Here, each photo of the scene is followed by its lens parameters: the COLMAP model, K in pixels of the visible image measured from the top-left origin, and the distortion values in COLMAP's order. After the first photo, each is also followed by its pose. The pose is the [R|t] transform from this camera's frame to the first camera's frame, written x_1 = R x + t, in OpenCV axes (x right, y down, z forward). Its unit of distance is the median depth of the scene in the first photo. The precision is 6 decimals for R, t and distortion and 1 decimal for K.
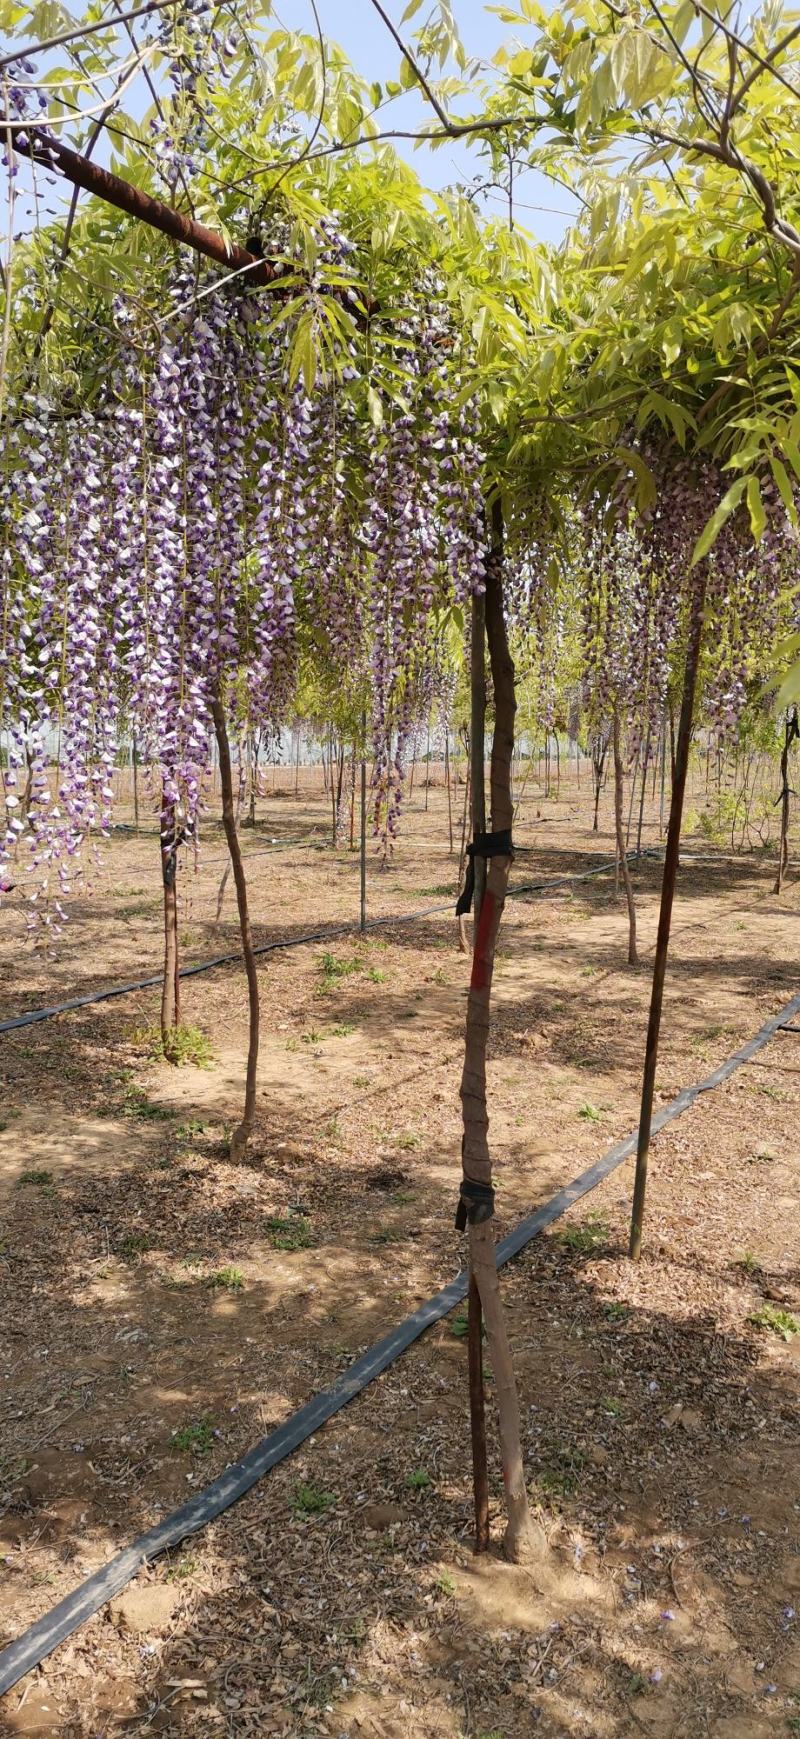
lens RADIAL K [[699.5, 0, 400.0], [0, 699.5, 869.5], [0, 0, 1]] dist [-0.001675, -0.000341]
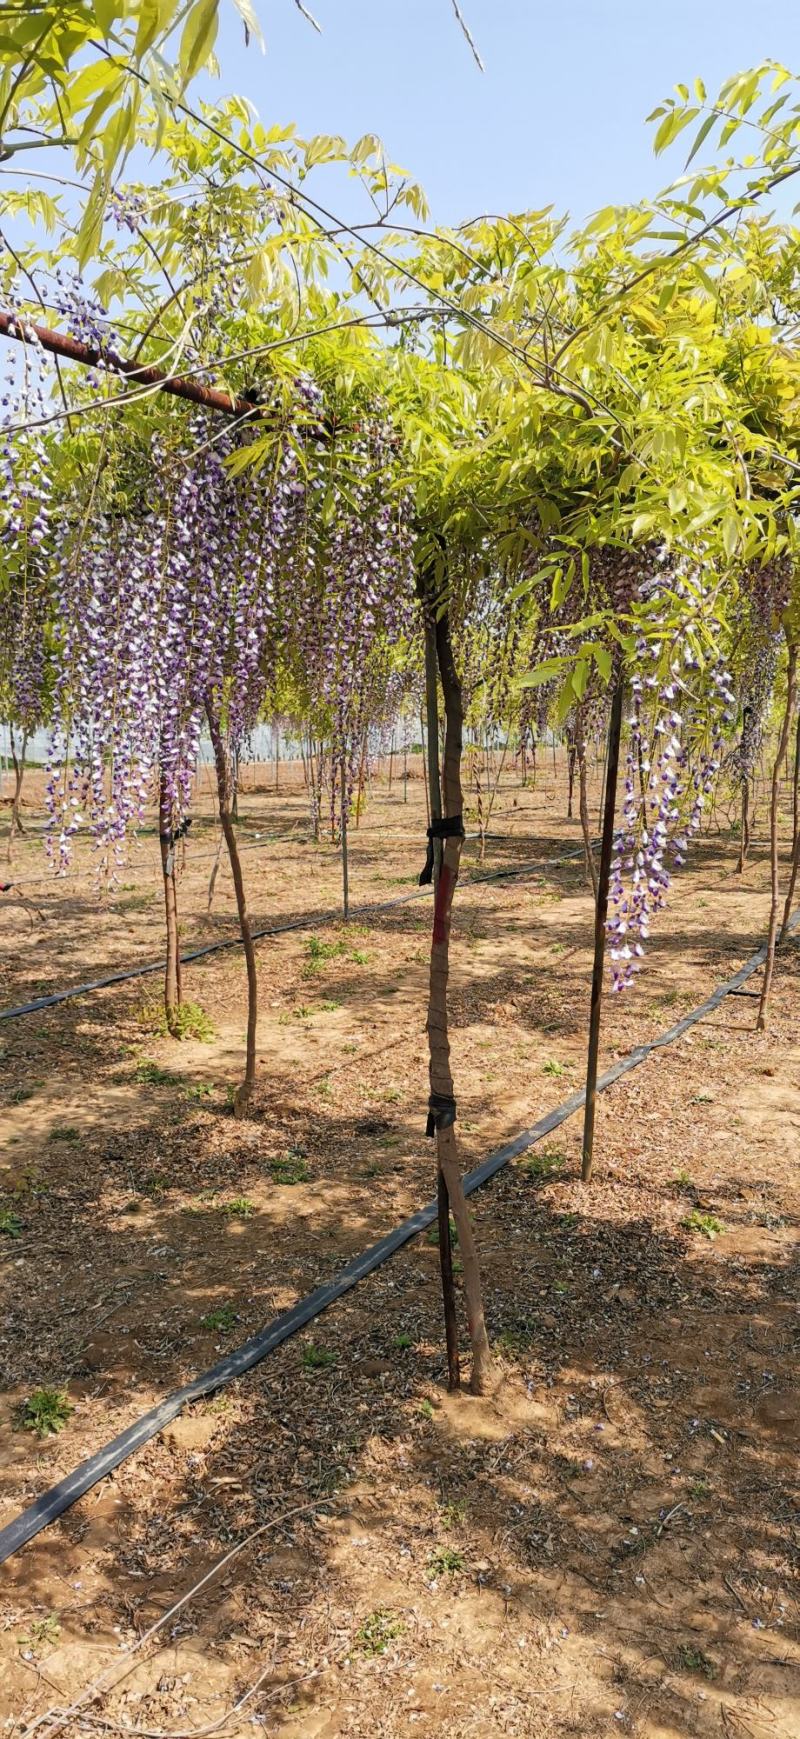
lens RADIAL K [[705.9, 0, 428.3], [0, 705.9, 856.3], [0, 0, 1]] dist [0.002455, 0.000280]
pose [[0.997481, -0.029919, 0.064319, 0.011363], [0.030391, 0.999518, -0.006376, 0.011869], [-0.064097, 0.008314, 0.997909, -0.189412]]
